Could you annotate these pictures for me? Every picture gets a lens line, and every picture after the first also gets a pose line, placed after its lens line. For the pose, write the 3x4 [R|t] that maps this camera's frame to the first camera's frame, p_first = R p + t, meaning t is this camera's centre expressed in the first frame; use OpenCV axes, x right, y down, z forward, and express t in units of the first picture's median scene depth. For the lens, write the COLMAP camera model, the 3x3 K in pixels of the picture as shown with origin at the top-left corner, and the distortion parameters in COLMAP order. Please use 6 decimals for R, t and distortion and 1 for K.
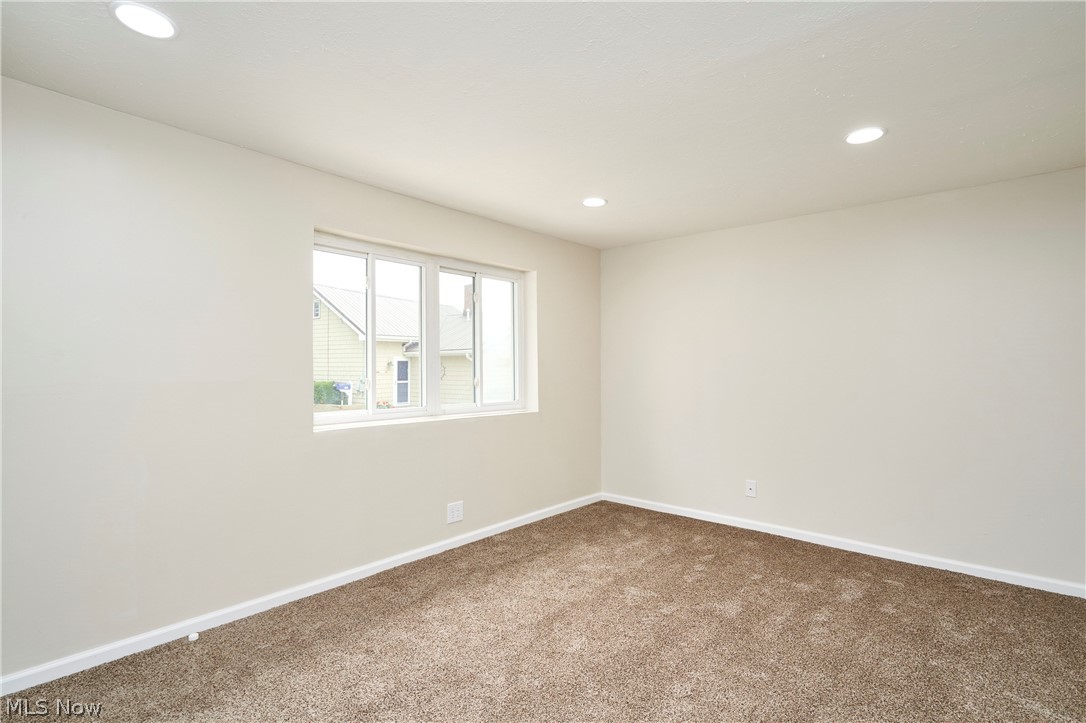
lens RADIAL K [[504.1, 0, 544.1], [0, 504.1, 366.4], [0, 0, 1]] dist [0.000710, 0.000045]
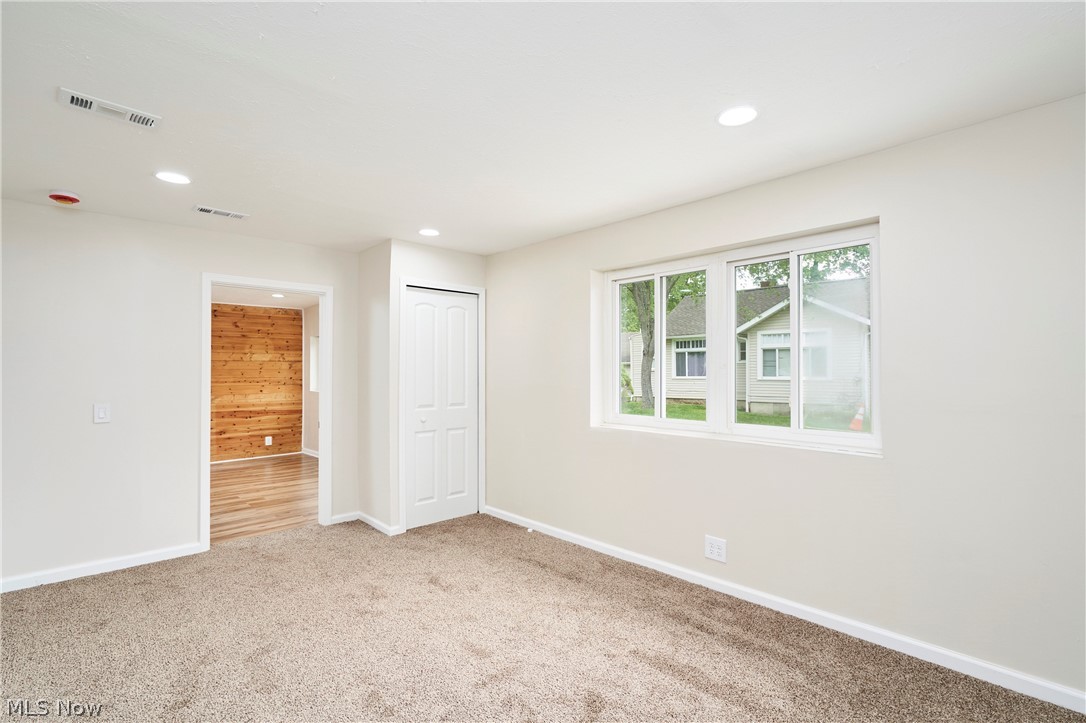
lens RADIAL K [[504.1, 0, 544.1], [0, 504.1, 366.4], [0, 0, 1]] dist [0.000710, 0.000045]
pose [[-0.060767, -0.017589, -0.997997, 0.787199], [-0.009532, 0.999809, -0.017041, -0.001292], [0.998106, 0.008477, -0.060923, 0.858066]]
